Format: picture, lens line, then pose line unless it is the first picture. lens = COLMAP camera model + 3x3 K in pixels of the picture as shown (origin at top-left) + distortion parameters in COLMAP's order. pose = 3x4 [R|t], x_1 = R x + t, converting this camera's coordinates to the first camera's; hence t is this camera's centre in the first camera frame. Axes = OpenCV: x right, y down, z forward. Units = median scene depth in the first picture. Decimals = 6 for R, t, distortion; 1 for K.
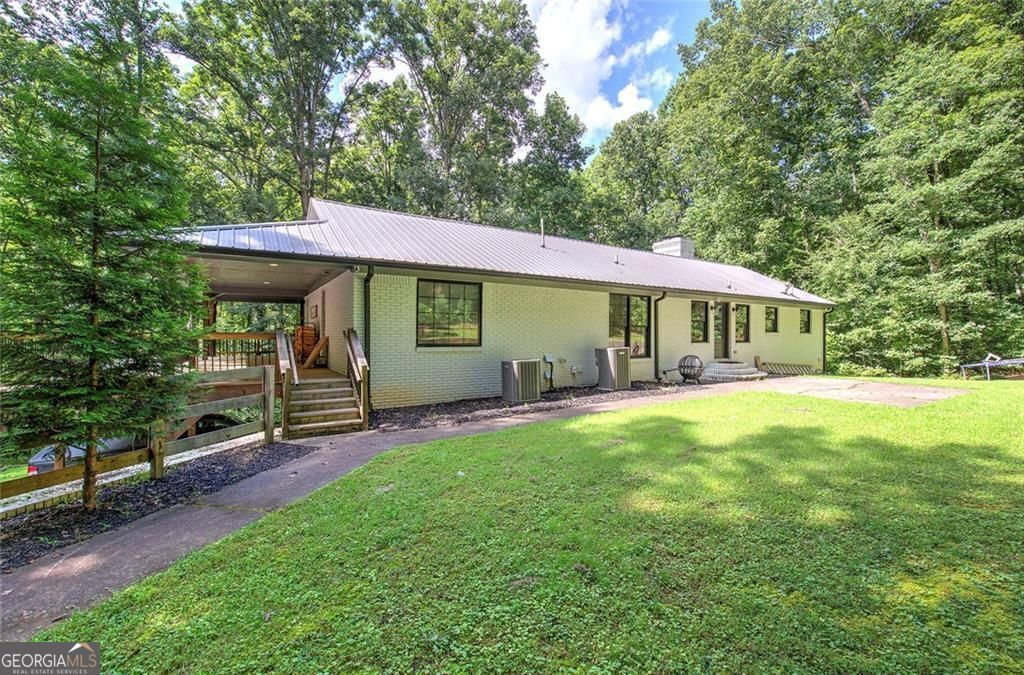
lens RADIAL K [[434.2, 0, 518.1], [0, 434.2, 334.2], [0, 0, 1]] dist [-0.000829, 0.000093]
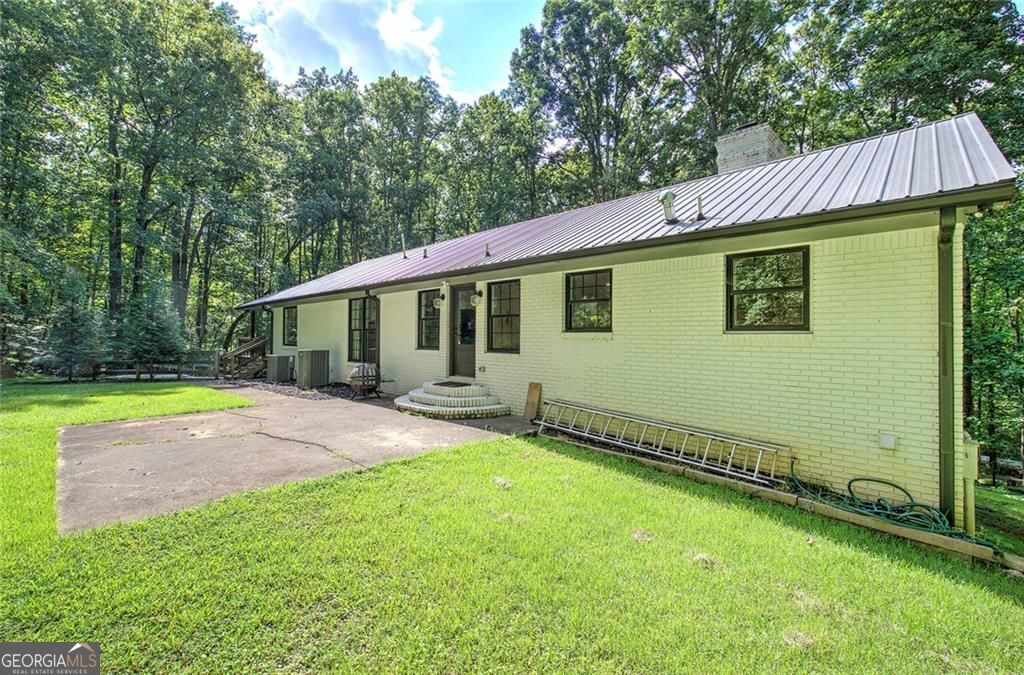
lens RADIAL K [[434.2, 0, 518.1], [0, 434.2, 334.2], [0, 0, 1]] dist [-0.000829, 0.000093]
pose [[0.222616, 0.013176, -0.974817, 1.018880], [0.027735, 0.999418, 0.019842, -0.014323], [0.974512, -0.031453, 0.222121, 0.884996]]
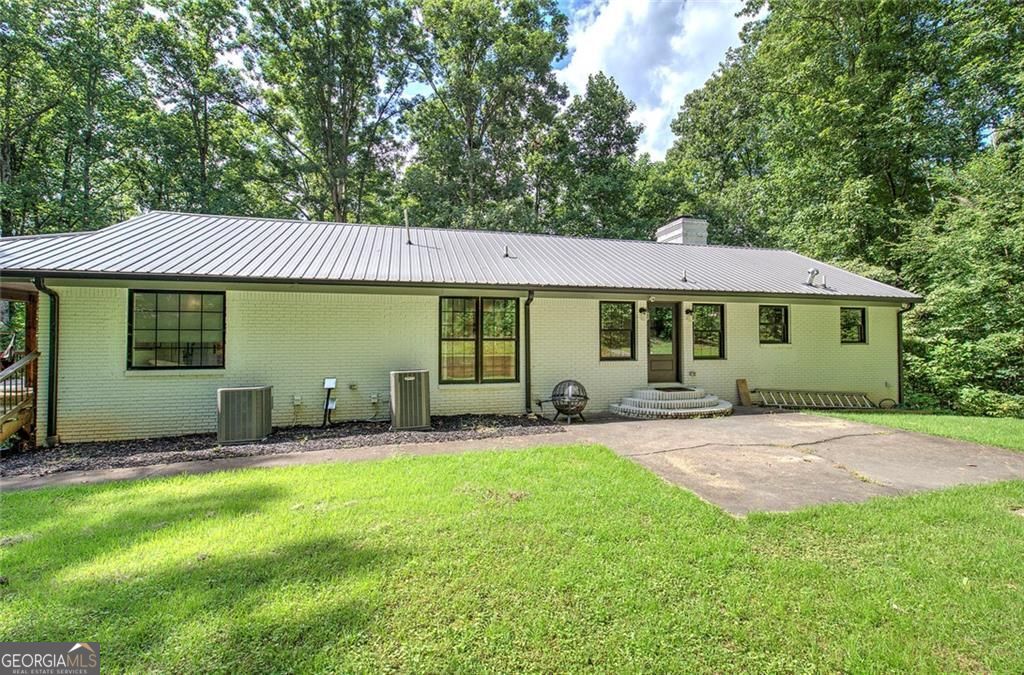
lens RADIAL K [[429.2, 0, 511.4], [0, 429.2, 342.6], [0, 0, 1]] dist [-0.002355, -0.000132]
pose [[0.949603, -0.009194, -0.313321, 0.425821], [0.009636, 0.999954, -0.000139, -0.010224], [0.313307, -0.002887, 0.949647, 0.254242]]
